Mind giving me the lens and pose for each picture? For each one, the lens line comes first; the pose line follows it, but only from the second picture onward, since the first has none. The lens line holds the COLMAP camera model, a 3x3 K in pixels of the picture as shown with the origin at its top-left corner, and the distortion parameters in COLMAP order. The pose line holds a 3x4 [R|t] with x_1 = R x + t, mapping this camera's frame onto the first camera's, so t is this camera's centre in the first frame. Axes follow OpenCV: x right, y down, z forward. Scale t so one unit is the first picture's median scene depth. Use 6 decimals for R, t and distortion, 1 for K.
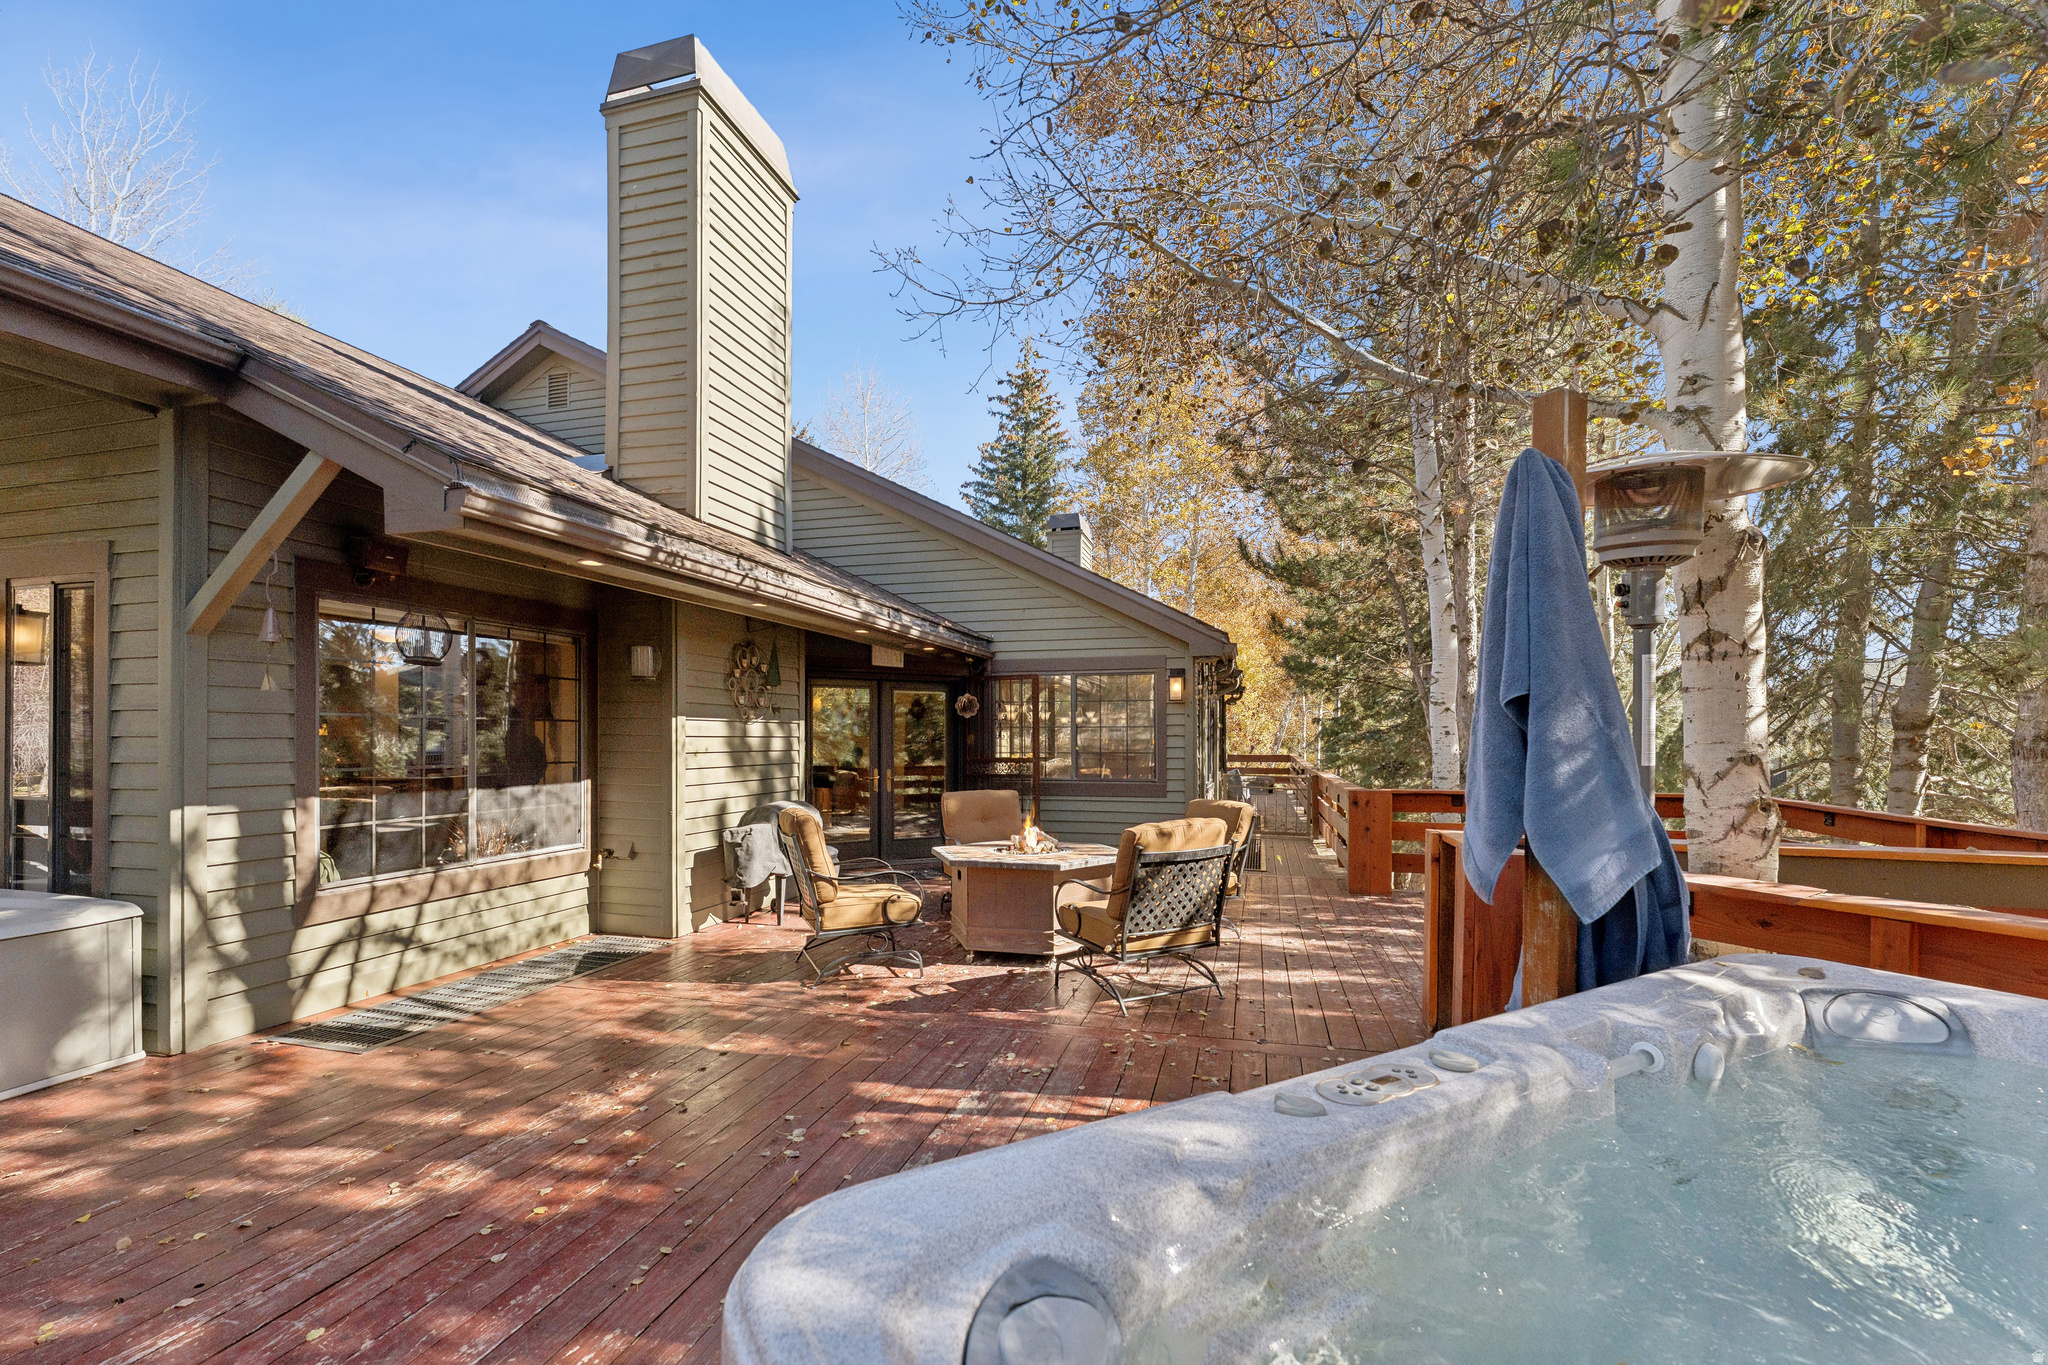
lens RADIAL K [[889.7, 0, 1012.8], [0, 889.7, 742.5], [0, 0, 1]] dist [-0.007306, 0.000768]
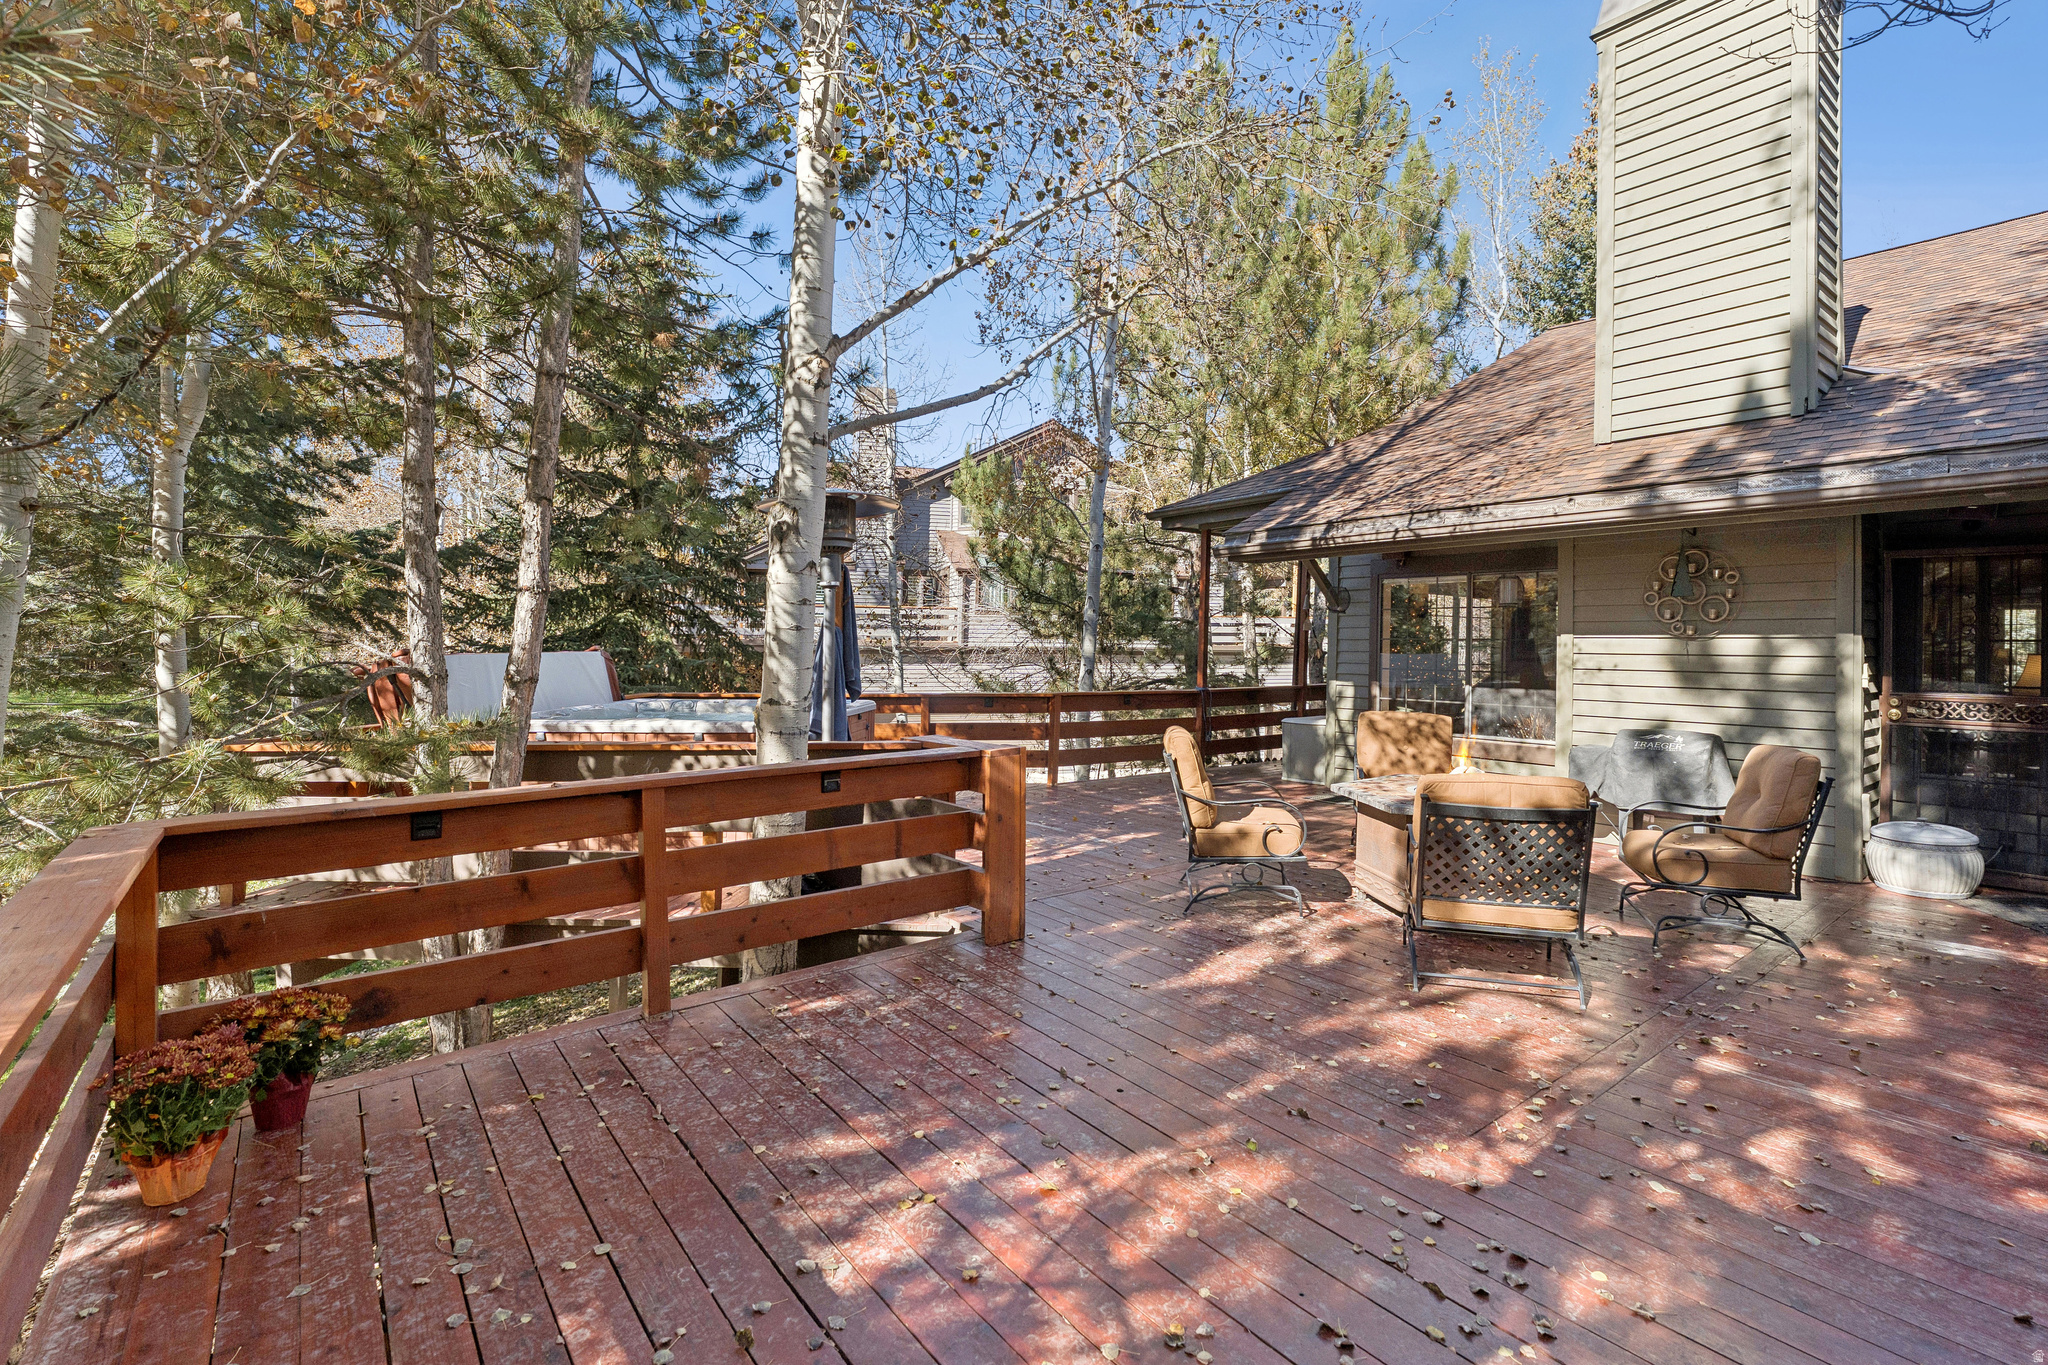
lens RADIAL K [[921.3, 0, 1071.0], [0, 921.3, 641.1], [0, 0, 1]] dist [0.000581, 0.000007]
pose [[-0.571599, -0.002623, -0.820529, 1.024064], [-0.009536, 0.999949, 0.003447, -0.021932], [0.820478, 0.009794, -0.571594, 1.286749]]
